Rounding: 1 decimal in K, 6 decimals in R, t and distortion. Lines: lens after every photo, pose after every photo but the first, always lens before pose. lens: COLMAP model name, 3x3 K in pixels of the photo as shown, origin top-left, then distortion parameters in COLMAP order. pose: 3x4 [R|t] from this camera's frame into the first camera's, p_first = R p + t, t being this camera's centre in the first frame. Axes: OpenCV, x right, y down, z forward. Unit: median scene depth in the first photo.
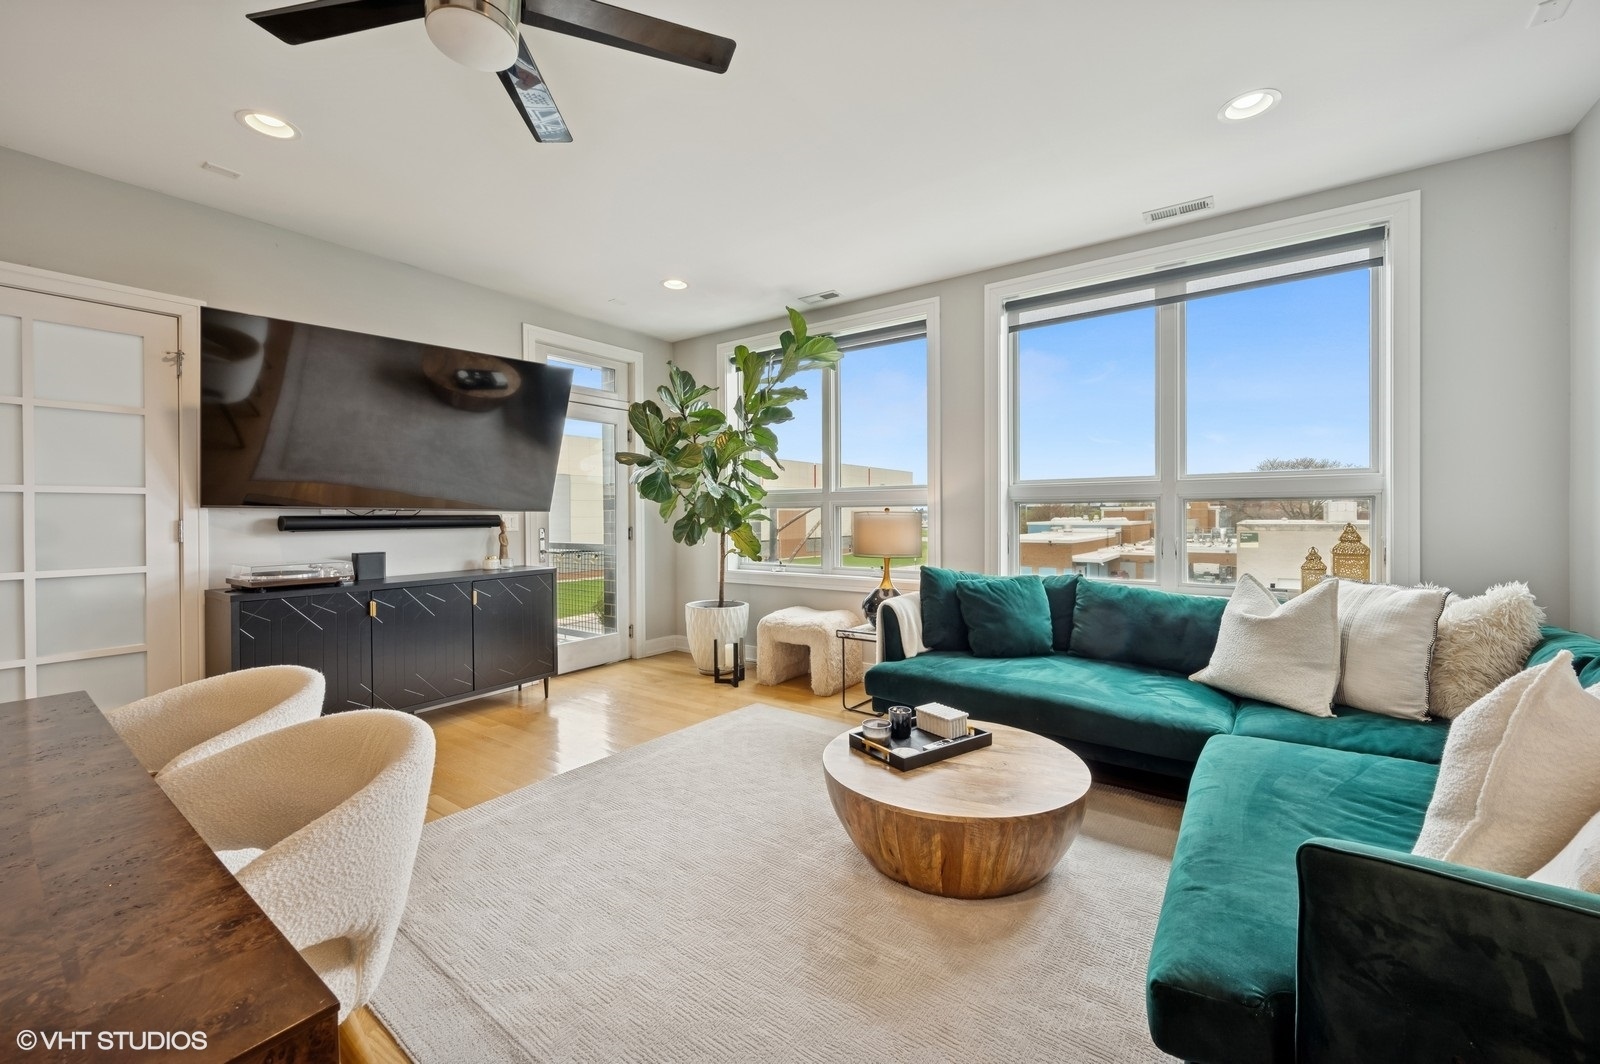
lens RADIAL K [[638.6, 0, 792.0], [0, 638.6, 516.8], [0, 0, 1]] dist [0.001714, 0.000072]
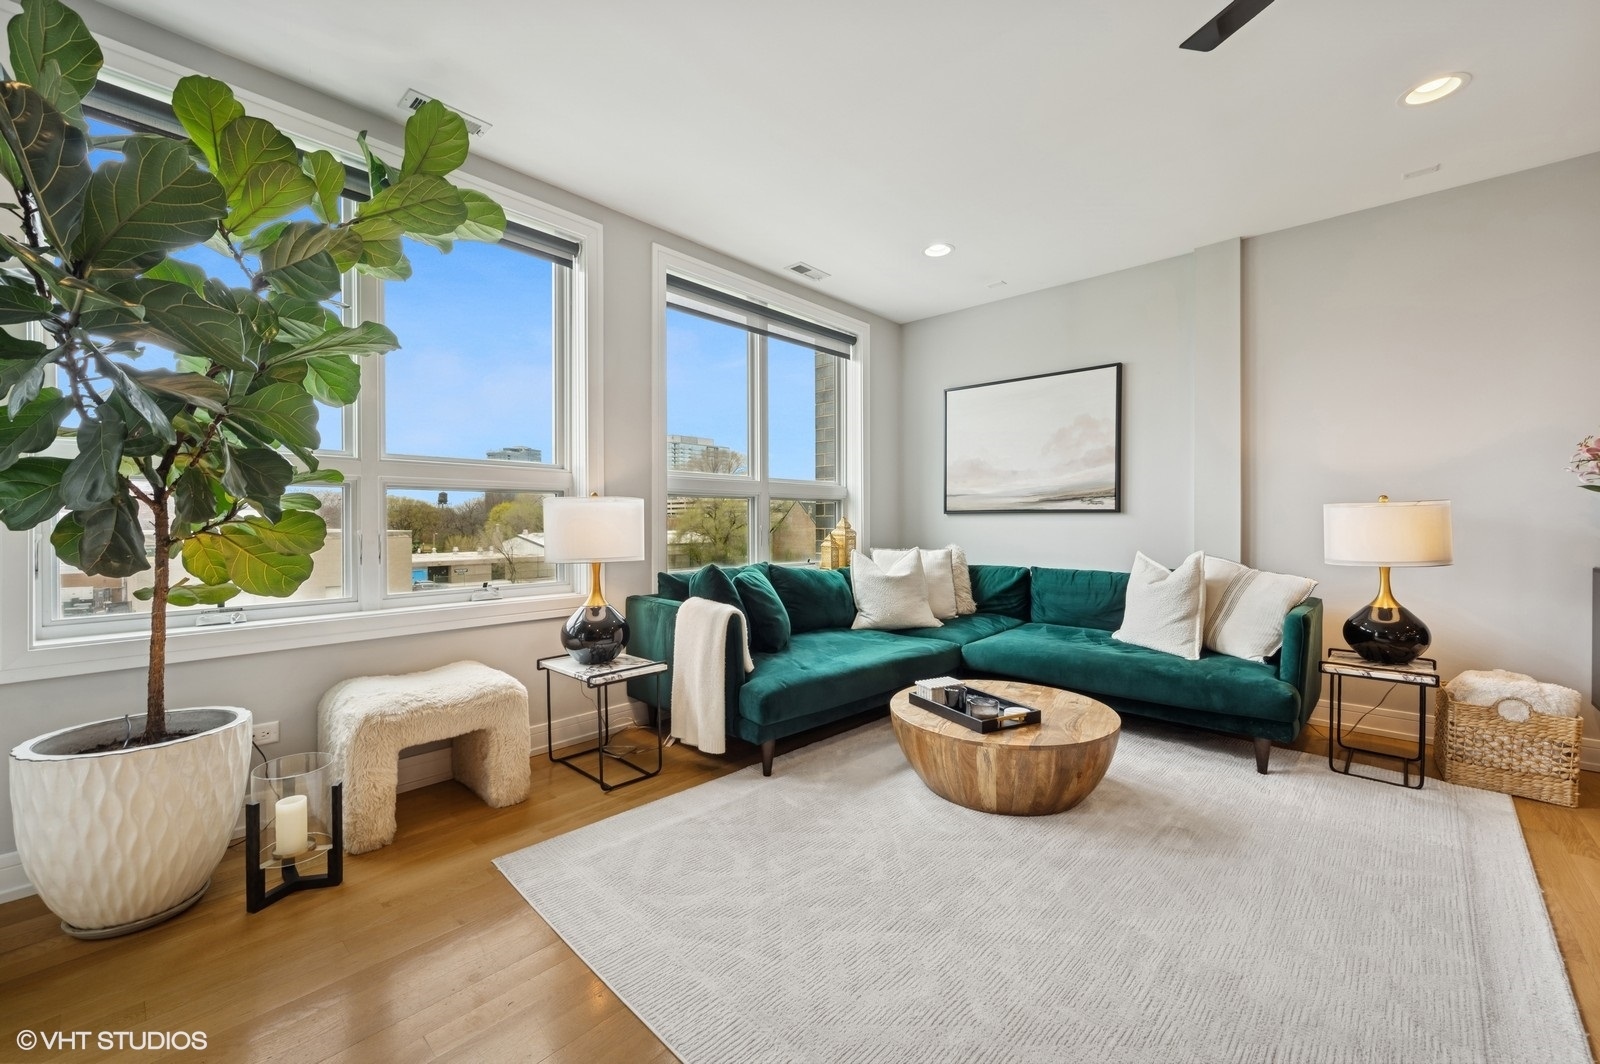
lens RADIAL K [[638.6, 0, 813.5], [0, 638.6, 528.0], [0, 0, 1]] dist [0.001714, 0.000072]
pose [[0.103127, -0.005635, 0.994652, -0.548590], [0.003737, 0.999979, 0.005278, 0.022461], [-0.994661, 0.003172, 0.103146, 0.697472]]
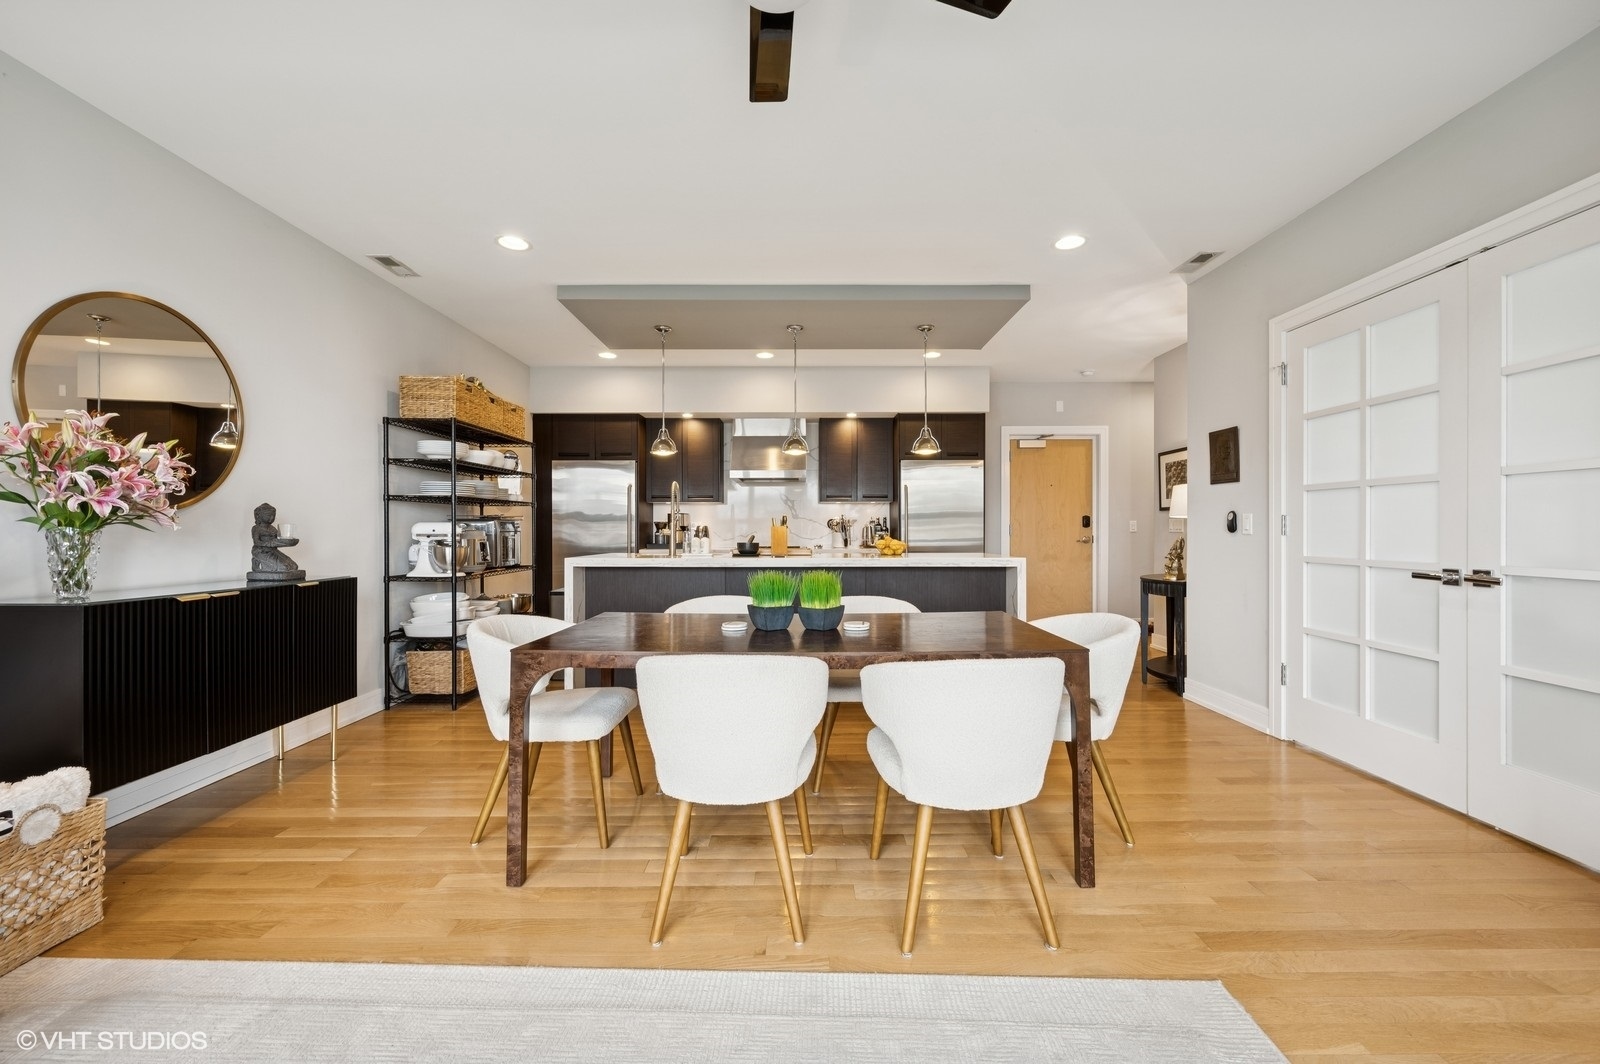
lens RADIAL K [[638.6, 0, 804.4], [0, 638.6, 532.9], [0, 0, 1]] dist [0.001714, 0.000072]
pose [[-0.808283, 0.013957, -0.588628, 0.011438], [0.008279, 0.999890, 0.012340, 0.015910], [0.588735, 0.005101, -0.808310, 0.705470]]
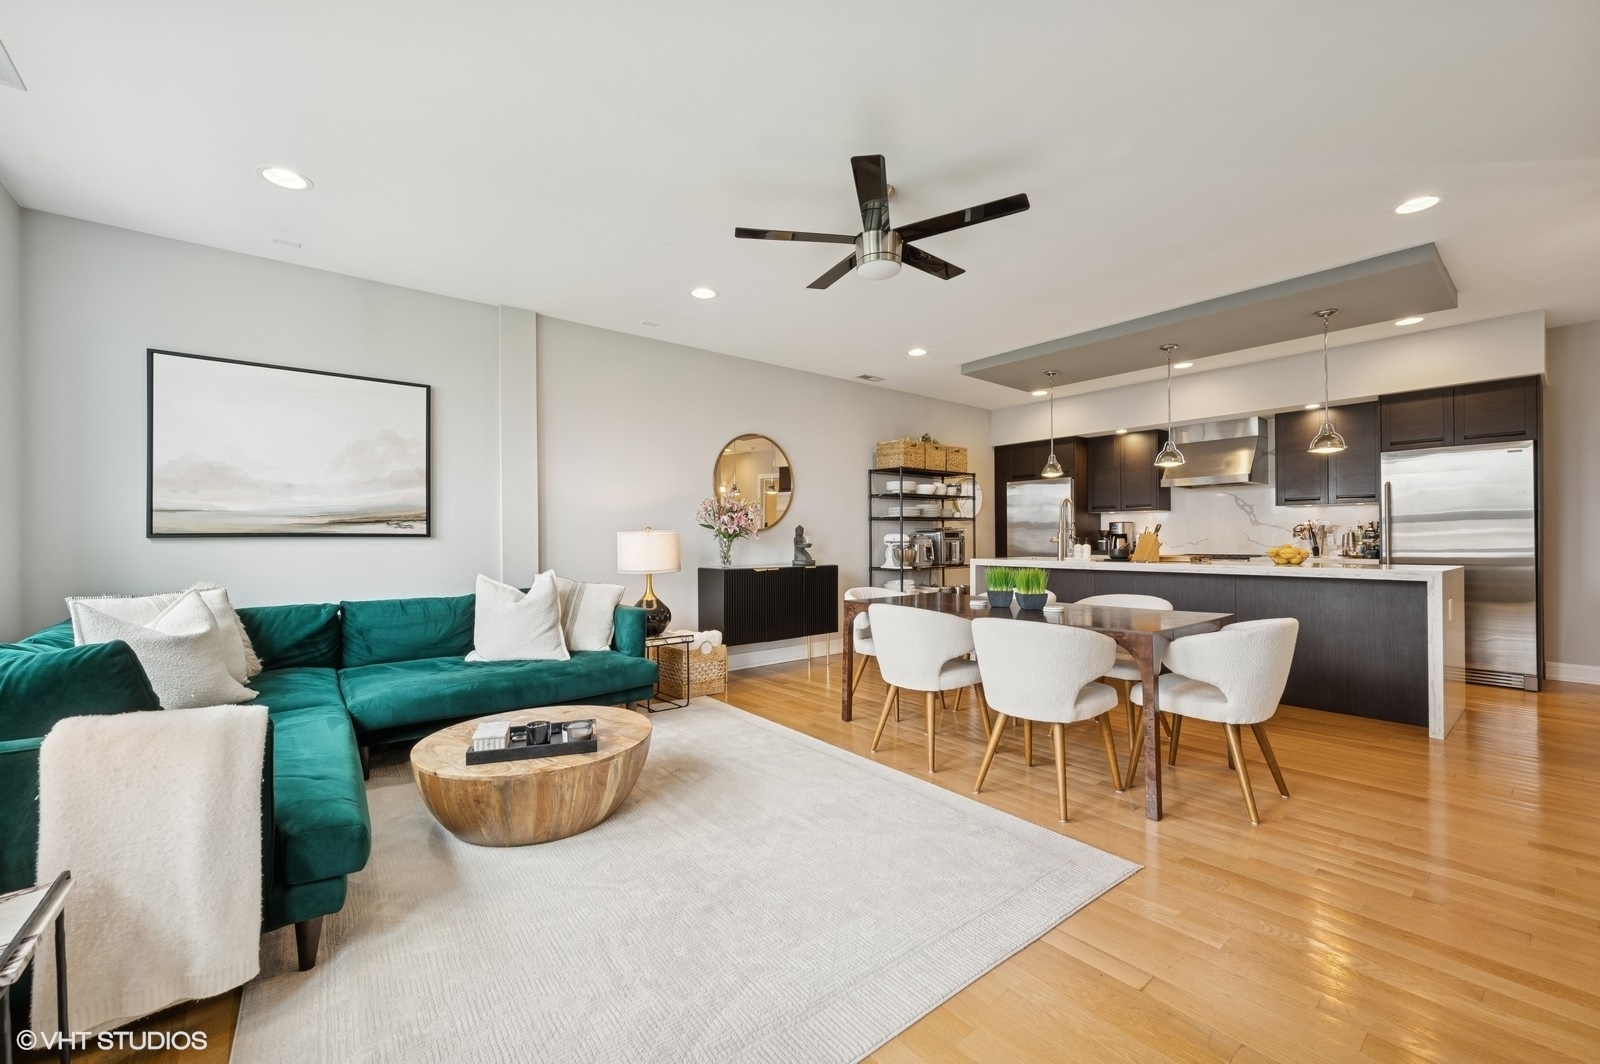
lens RADIAL K [[638.6, 0, 791.8], [0, 638.6, 538.2], [0, 0, 1]] dist [0.001714, 0.000072]
pose [[-0.965338, 0.015188, 0.260559, -0.285825], [0.015425, 0.999880, -0.001134, 0.016390], [-0.260545, 0.002924, -0.965457, 1.147979]]
